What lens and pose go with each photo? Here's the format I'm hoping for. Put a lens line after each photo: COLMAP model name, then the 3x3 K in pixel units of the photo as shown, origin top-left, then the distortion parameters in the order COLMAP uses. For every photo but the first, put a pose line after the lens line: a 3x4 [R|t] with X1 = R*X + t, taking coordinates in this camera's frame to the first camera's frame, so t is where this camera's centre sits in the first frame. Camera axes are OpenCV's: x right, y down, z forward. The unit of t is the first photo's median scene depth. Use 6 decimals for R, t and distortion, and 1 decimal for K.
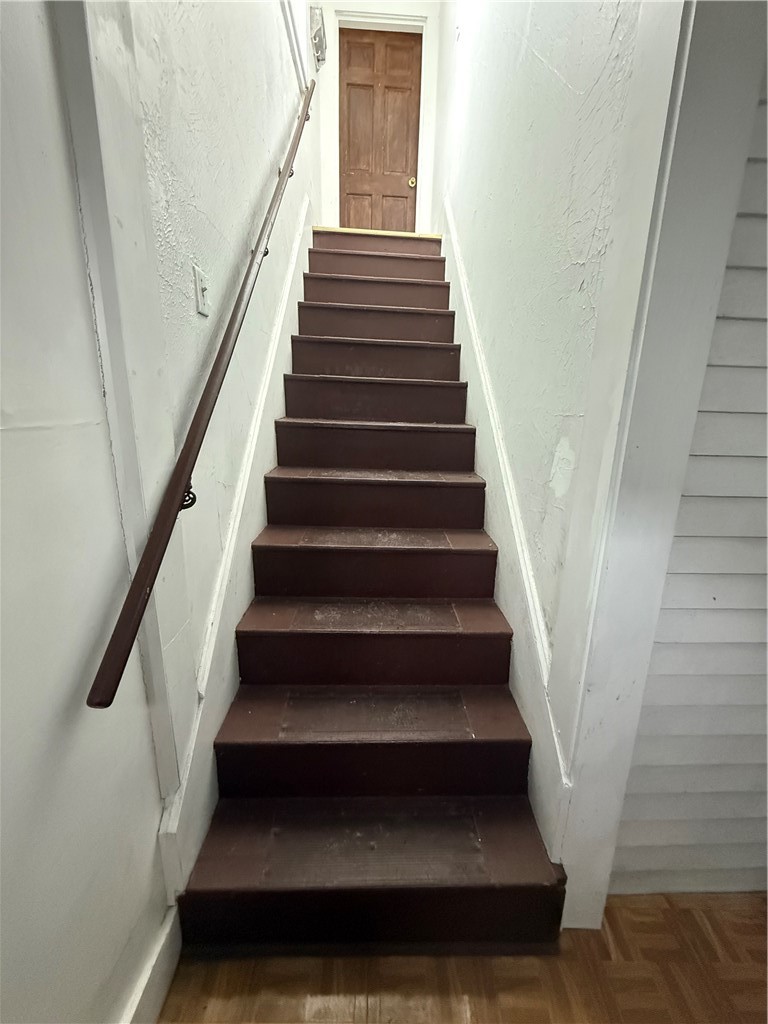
lens RADIAL K [[408.0, 0, 382.4], [0, 408.0, 518.1], [0, 0, 1]] dist [-0.000787, 0.000246]
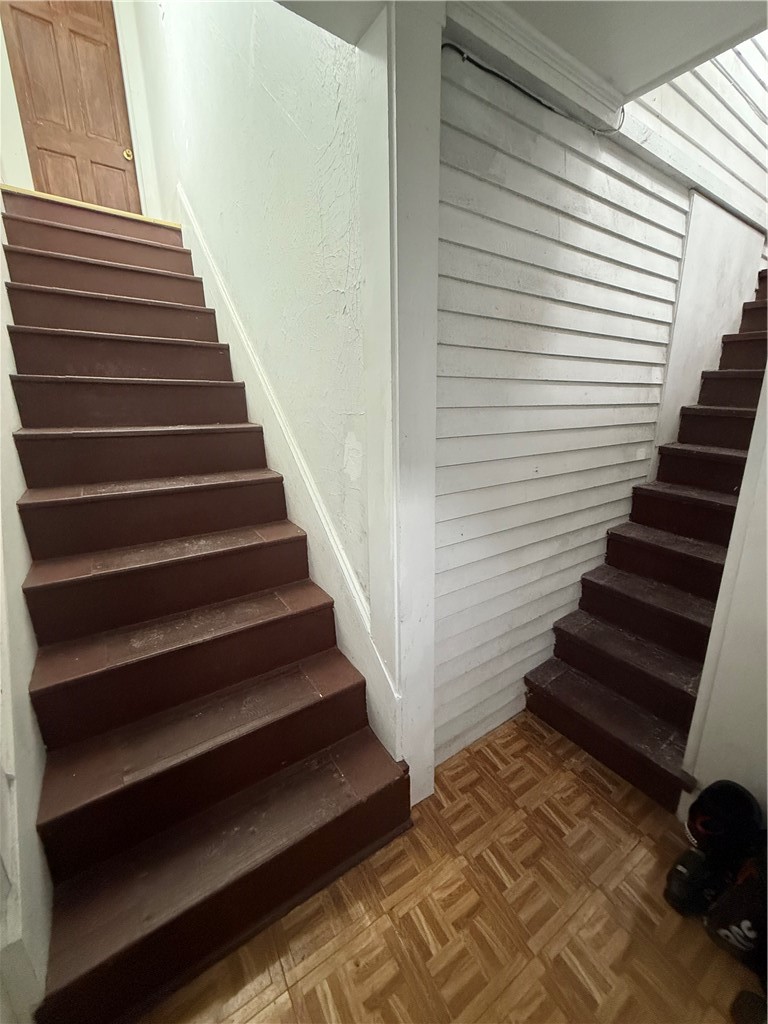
lens RADIAL K [[397.6, 0, 384.2], [0, 397.6, 526.3], [0, 0, 1]] dist [0.000995, 0.000153]
pose [[0.848251, -0.191219, 0.493868, -0.083599], [0.171162, 0.981479, 0.086035, -0.001790], [-0.501172, 0.011552, 0.865270, -0.065395]]
